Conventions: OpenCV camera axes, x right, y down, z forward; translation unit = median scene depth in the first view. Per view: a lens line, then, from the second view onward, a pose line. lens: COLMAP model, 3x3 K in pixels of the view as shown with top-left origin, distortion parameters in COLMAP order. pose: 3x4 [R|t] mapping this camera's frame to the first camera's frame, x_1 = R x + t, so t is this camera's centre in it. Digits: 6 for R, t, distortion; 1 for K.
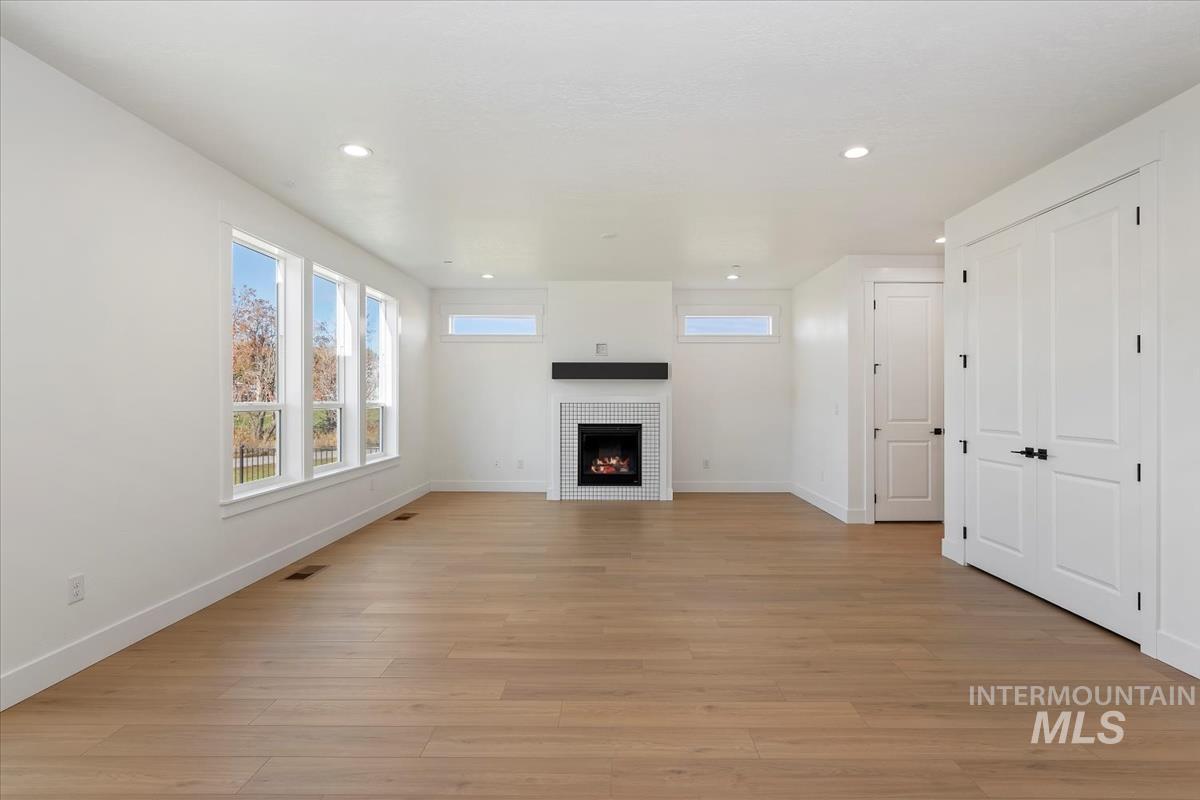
lens RADIAL K [[594.0, 0, 613.6], [0, 594.0, 400.0], [0, 0, 1]] dist [-0.002907, 0.001753]
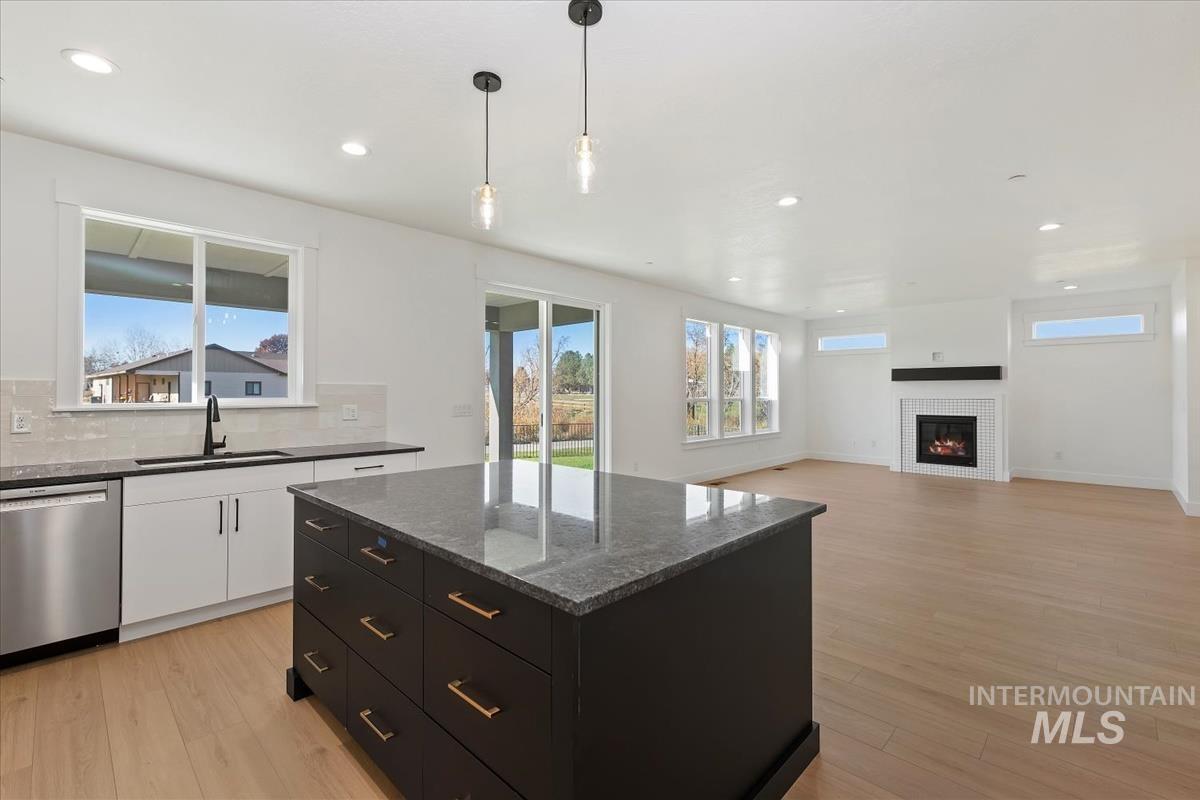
lens RADIAL K [[521.7, 0, 595.6], [0, 521.7, 391.2], [0, 0, 1]] dist [0.002648, 0.000399]
pose [[0.714061, -0.004260, -0.700070, 0.241436], [-0.002529, 0.999959, -0.008664, -0.000045], [0.700078, 0.007957, 0.714022, -0.314362]]
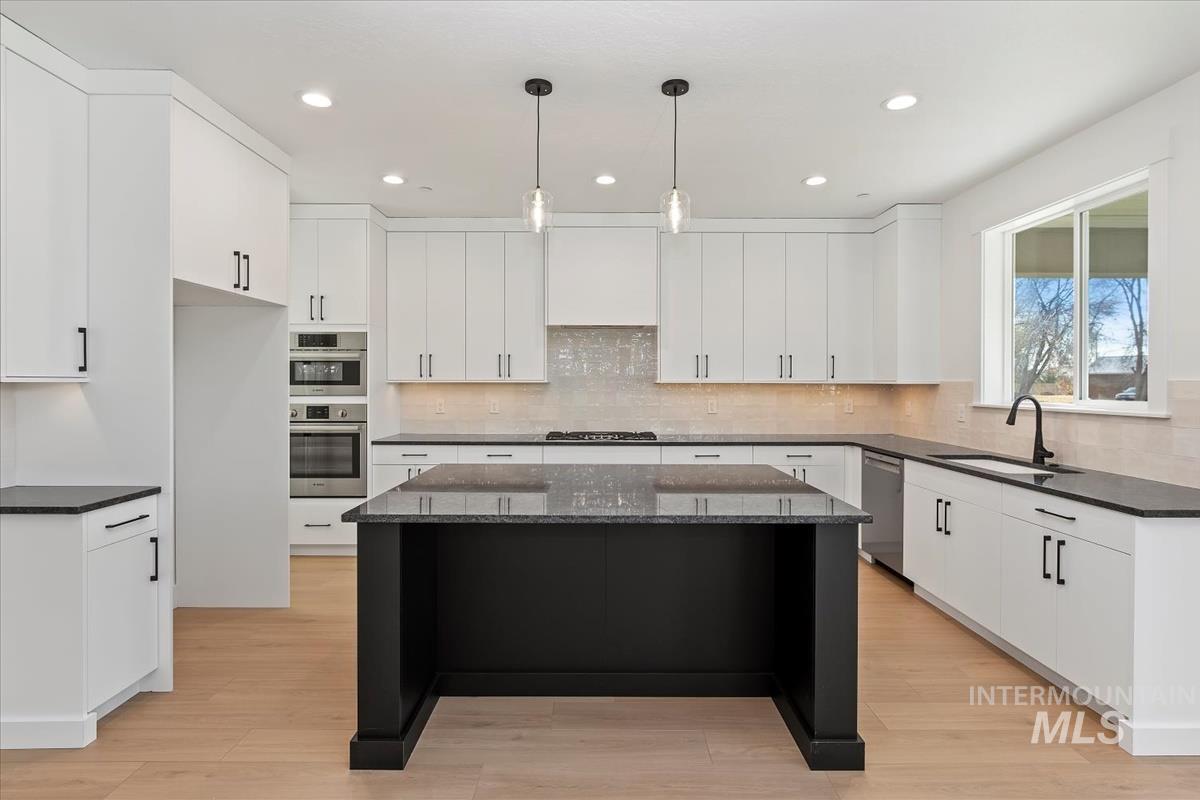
lens RADIAL K [[594.0, 0, 598.2], [0, 594.0, 390.4], [0, 0, 1]] dist [-0.002907, 0.001753]
pose [[-0.999998, -0.001347, -0.001564, 0.024157], [-0.001380, 0.999771, 0.021343, -0.012662], [0.001535, 0.021346, -0.999771, 0.225139]]
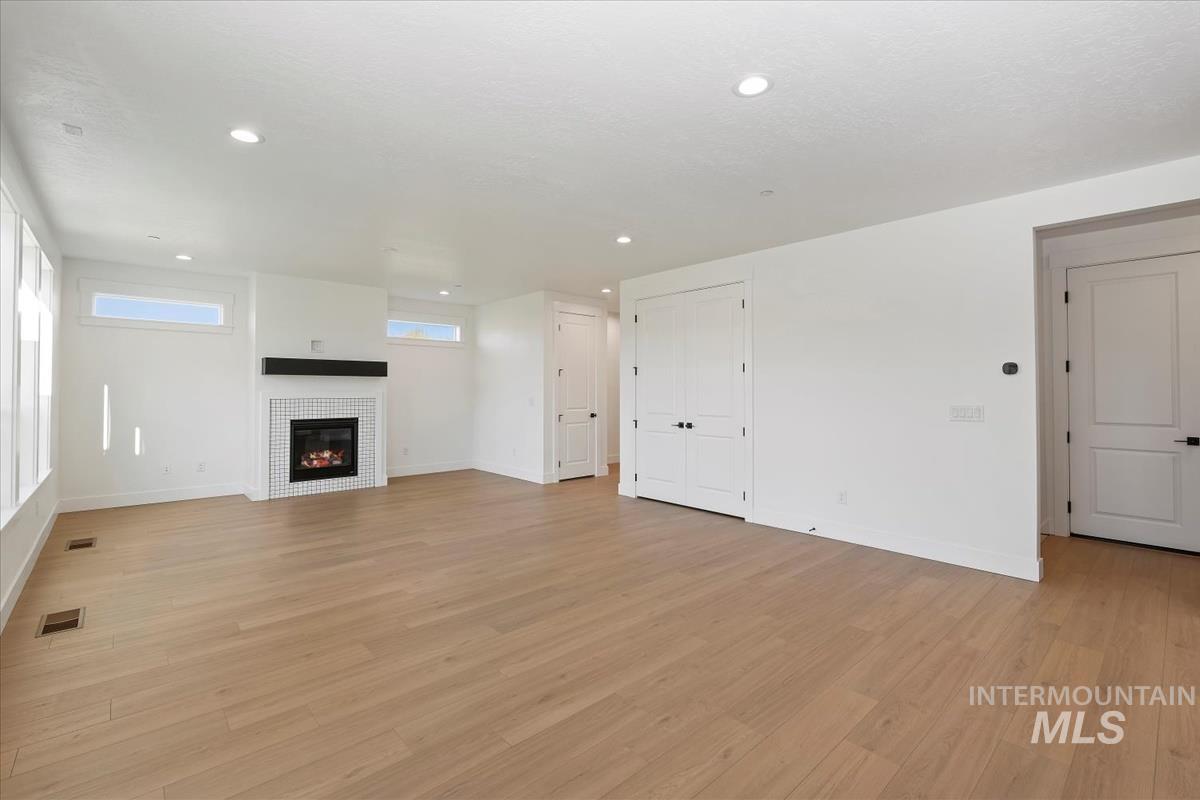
lens RADIAL K [[521.7, 0, 599.2], [0, 521.7, 382.3], [0, 0, 1]] dist [0.002648, 0.000399]
pose [[0.744215, 0.010108, 0.667864, -0.261056], [0.002649, 0.999833, -0.018084, -0.005653], [-0.667935, 0.015227, 0.744064, 0.004575]]
